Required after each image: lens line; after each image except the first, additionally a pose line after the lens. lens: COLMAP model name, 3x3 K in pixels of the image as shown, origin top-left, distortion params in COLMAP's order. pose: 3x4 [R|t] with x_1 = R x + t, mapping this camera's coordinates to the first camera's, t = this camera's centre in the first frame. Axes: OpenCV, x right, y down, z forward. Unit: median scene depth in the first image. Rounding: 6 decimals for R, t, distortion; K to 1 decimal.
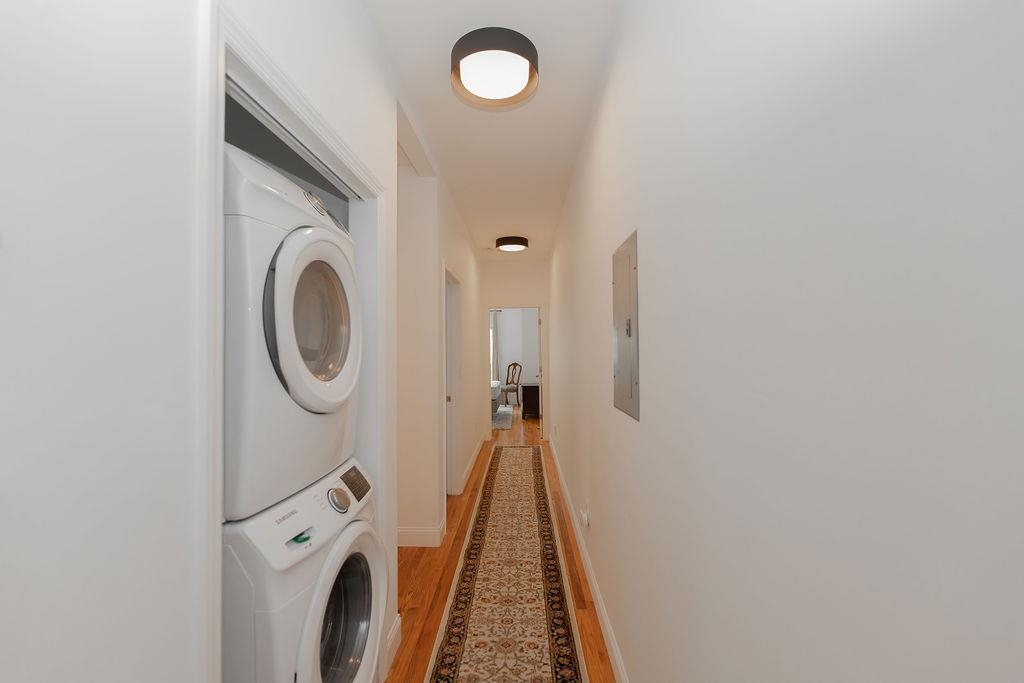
lens RADIAL K [[414.3, 0, 506.0], [0, 414.3, 347.5], [0, 0, 1]] dist [0.001345, 0.000053]
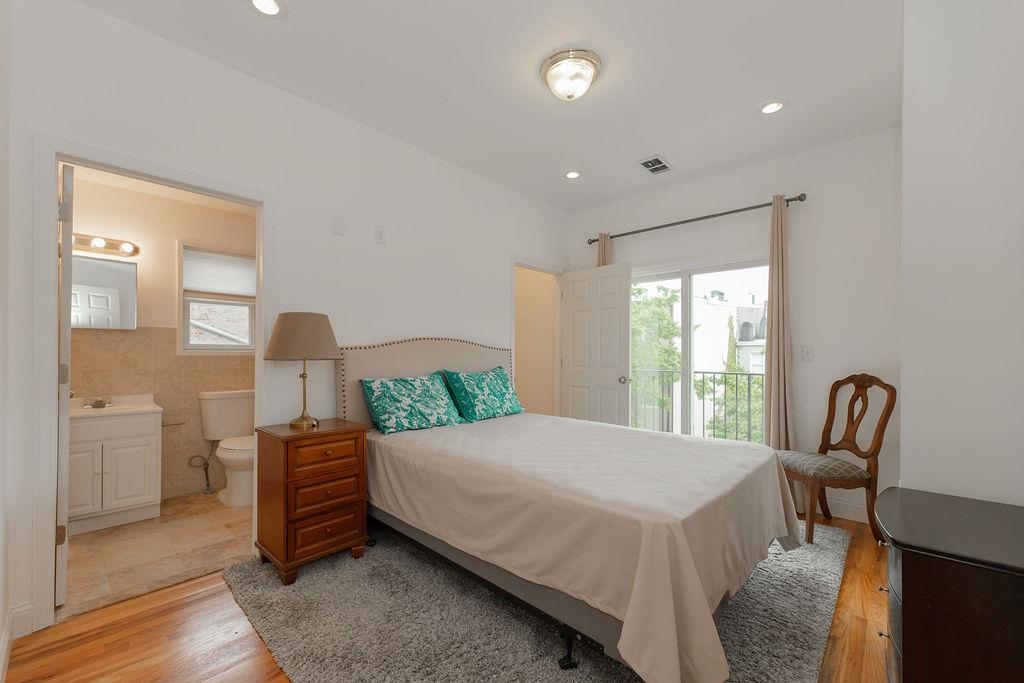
lens RADIAL K [[414.3, 0, 506.0], [0, 414.3, 347.5], [0, 0, 1]] dist [0.001345, 0.000053]
pose [[0.758174, 0.007804, -0.652006, 0.021675], [-0.008905, 0.999959, 0.001613, 0.020339], [0.651991, 0.004583, 0.758212, 0.638310]]
